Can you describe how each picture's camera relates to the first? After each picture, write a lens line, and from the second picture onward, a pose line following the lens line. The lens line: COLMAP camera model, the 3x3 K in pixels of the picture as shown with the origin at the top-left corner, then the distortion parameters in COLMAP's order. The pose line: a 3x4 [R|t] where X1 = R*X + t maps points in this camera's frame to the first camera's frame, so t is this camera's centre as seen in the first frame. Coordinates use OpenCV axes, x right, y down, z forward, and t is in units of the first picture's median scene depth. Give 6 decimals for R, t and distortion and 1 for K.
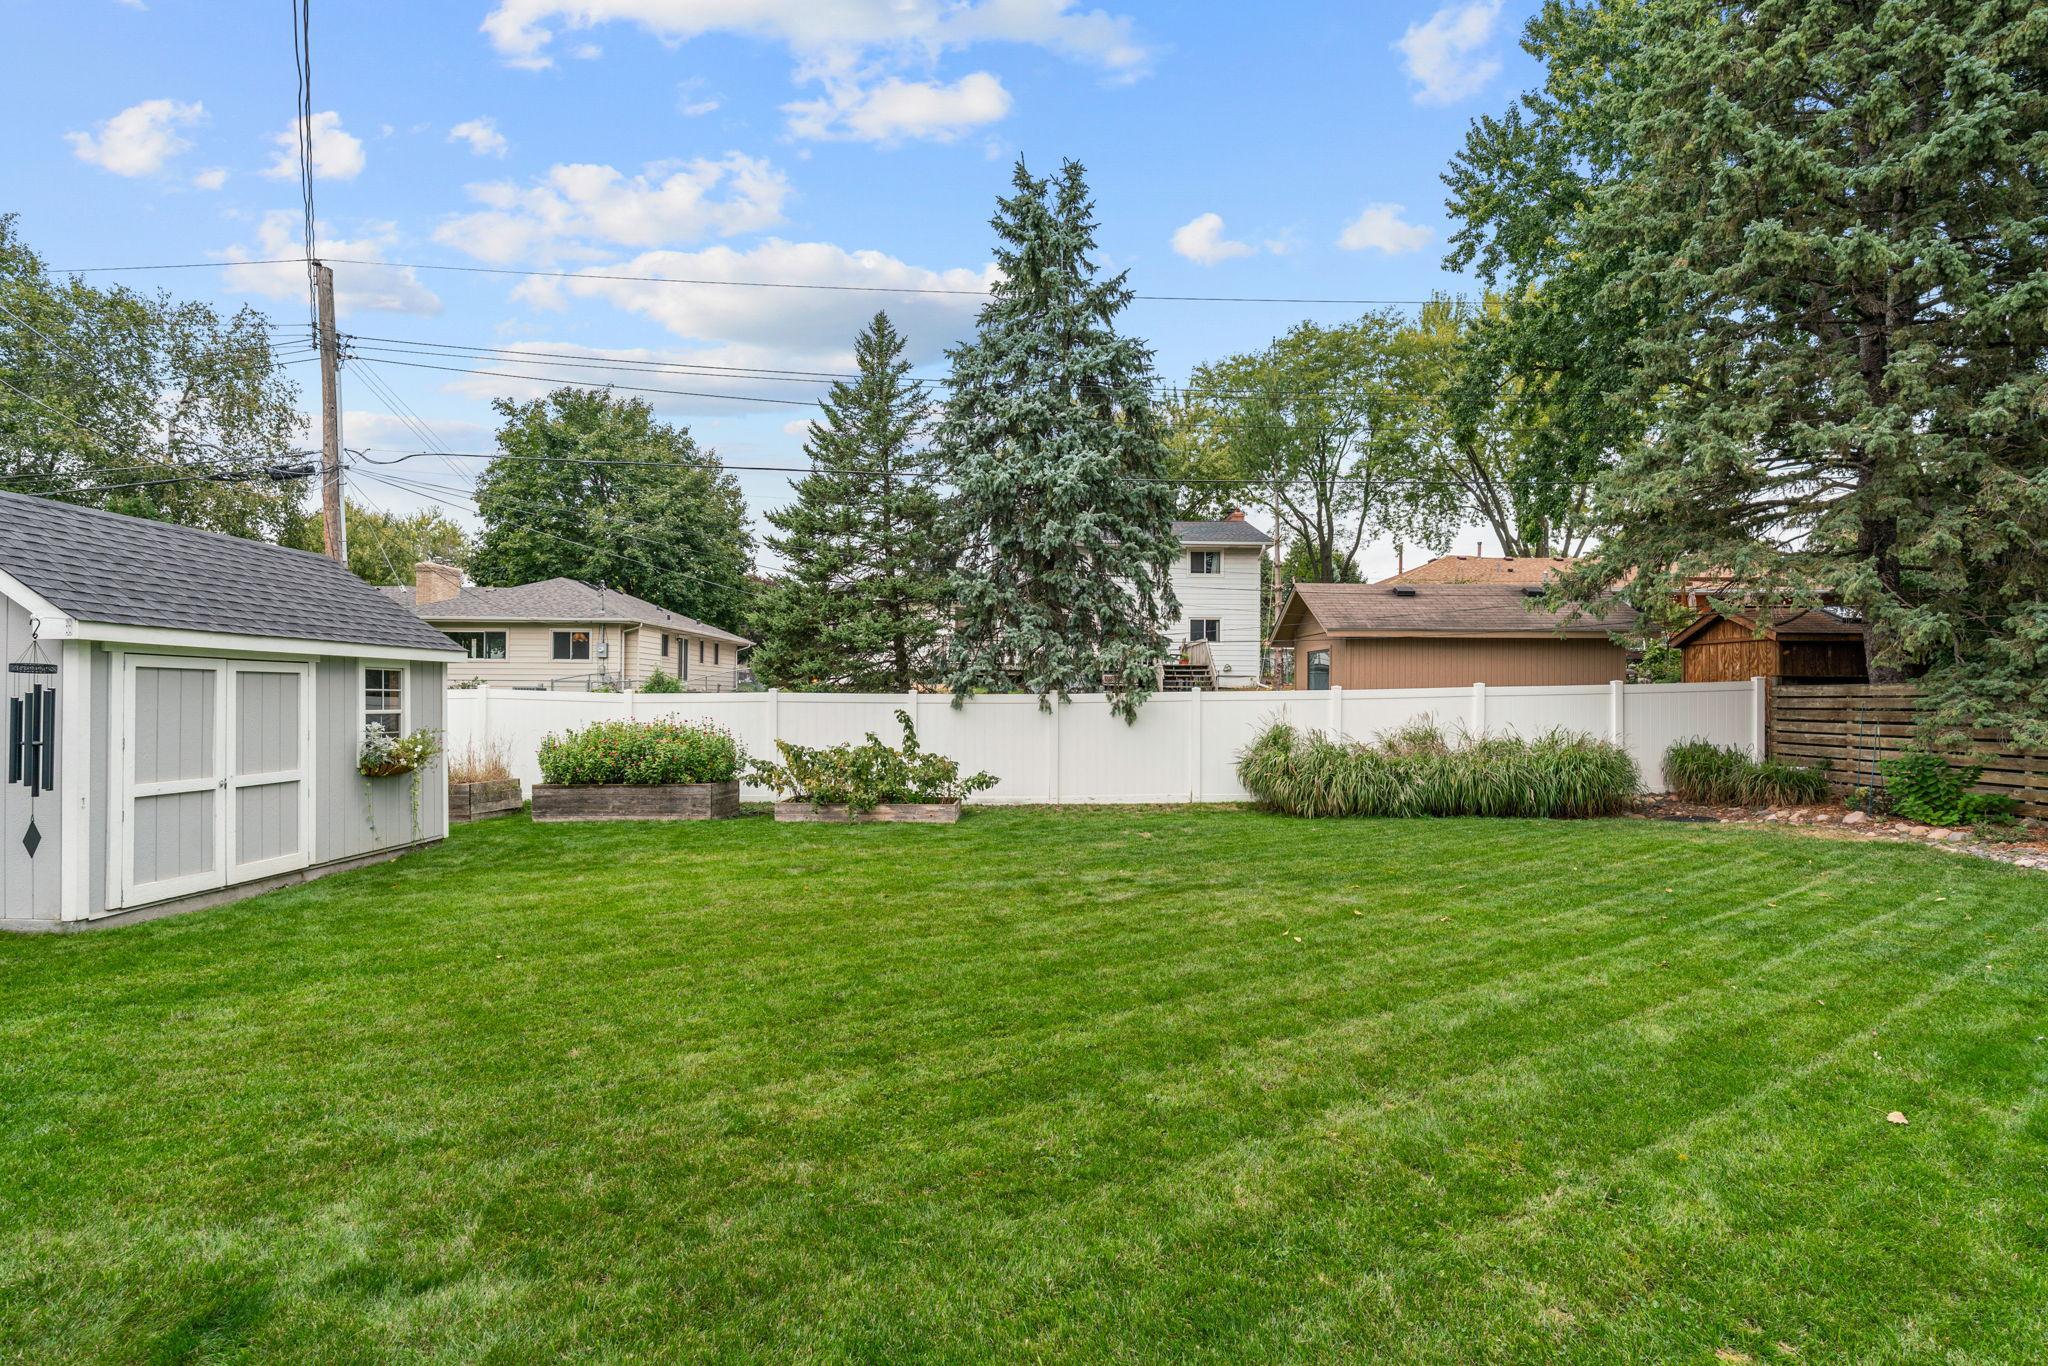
lens RADIAL K [[962.2, 0, 1024.0], [0, 962.2, 683.0], [0, 0, 1]] dist [-0.025339, -0.000092]
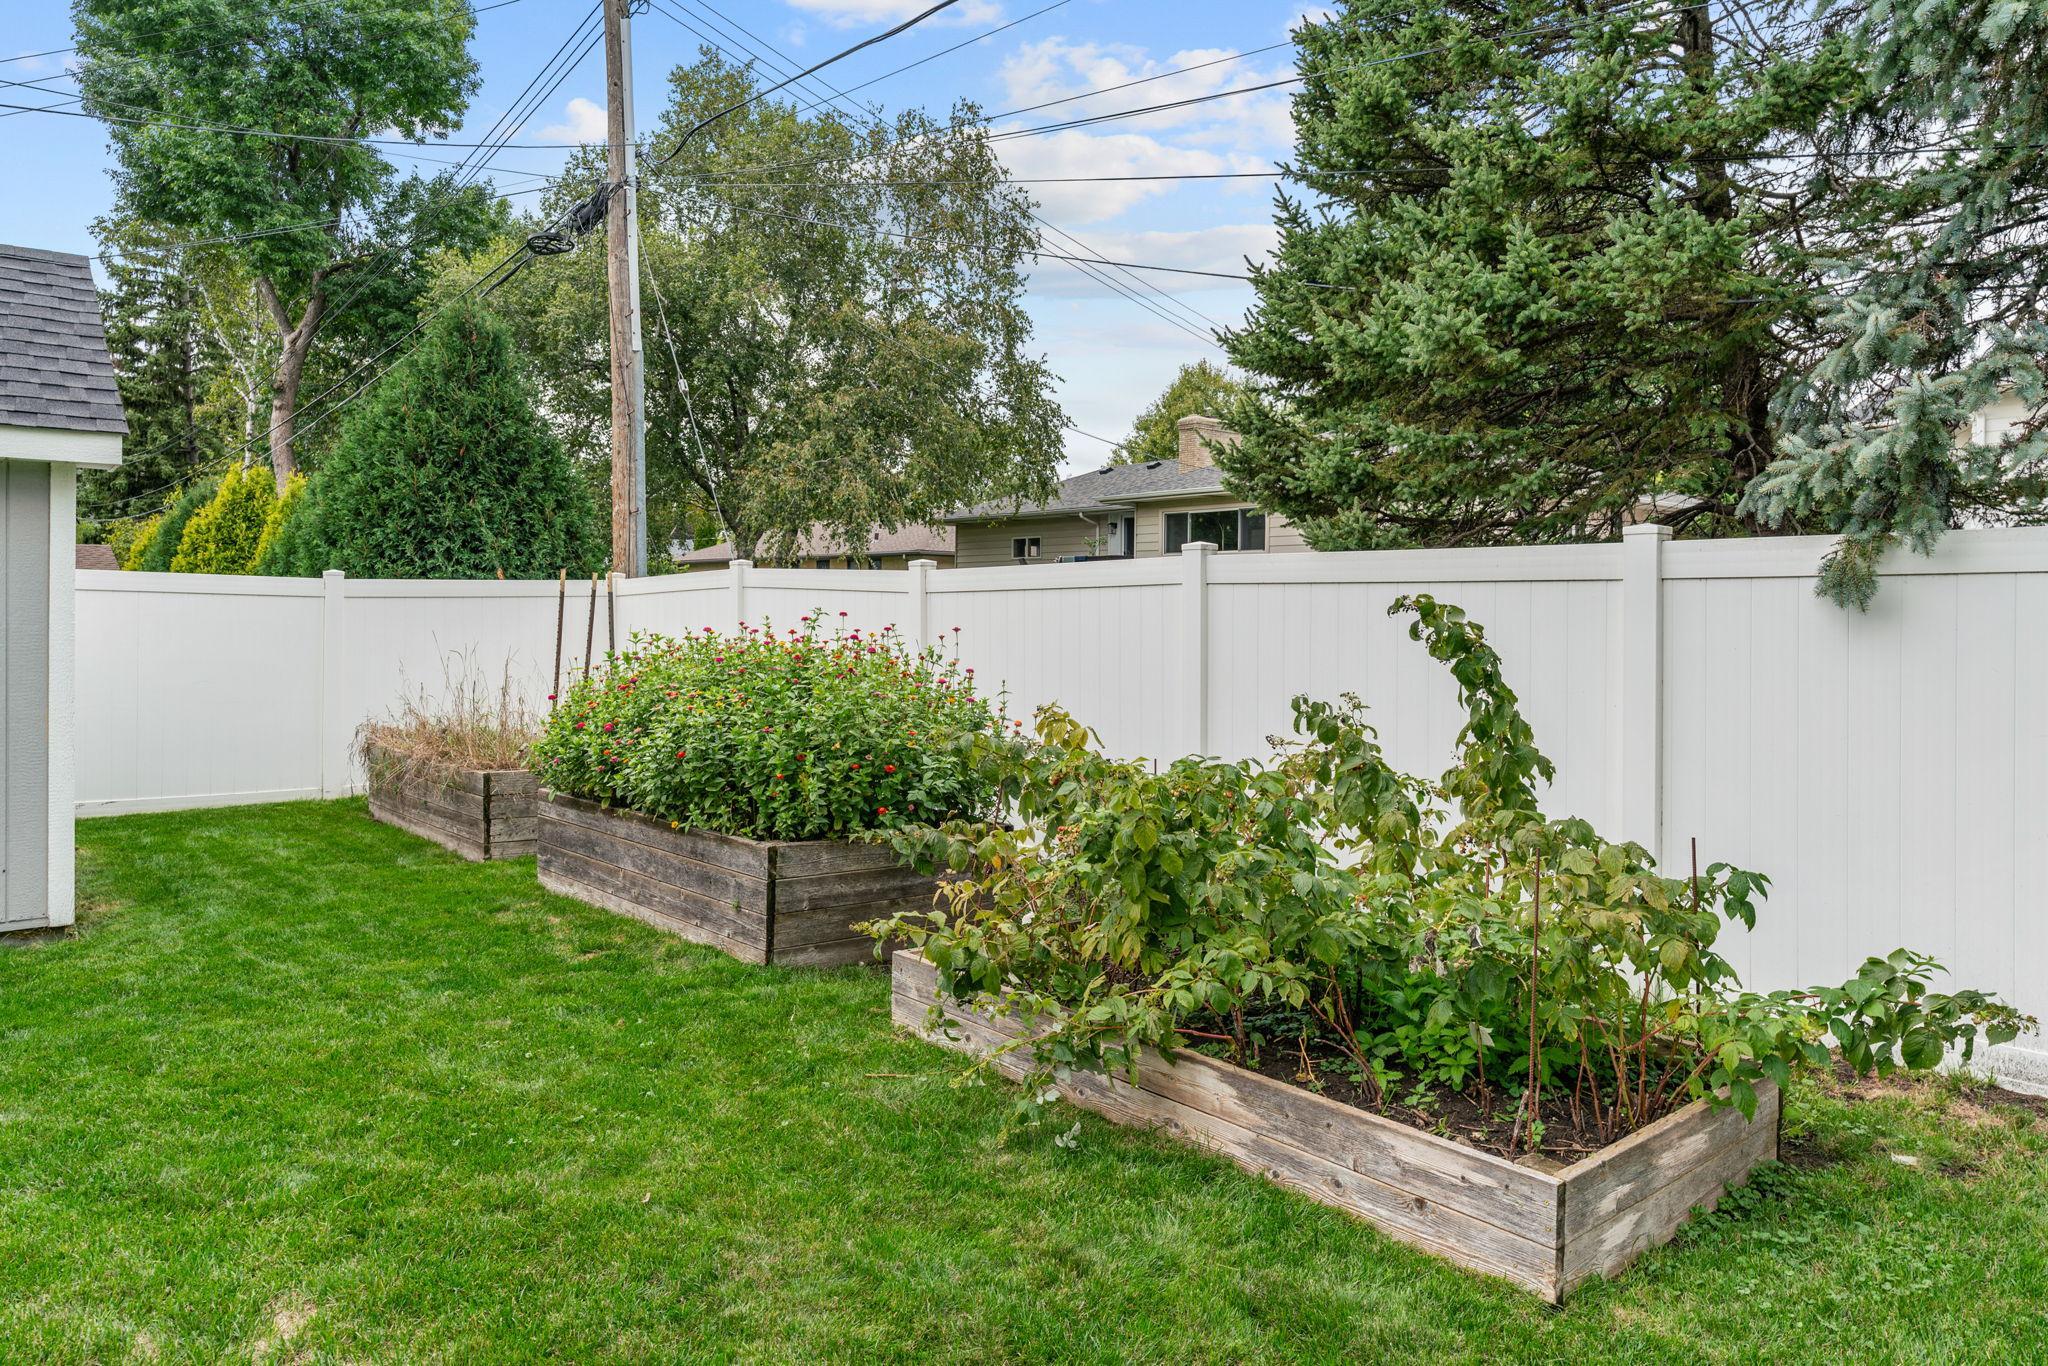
lens RADIAL K [[1267.4, 0, 1019.8], [0, 1267.4, 670.9], [0, 0, 1]] dist [0.128332, -0.129876]
pose [[0.682981, 0.039101, -0.729389, 0.016447], [0.004485, 0.998323, 0.057717, 0.025480], [0.730423, -0.042691, 0.681660, 0.691639]]
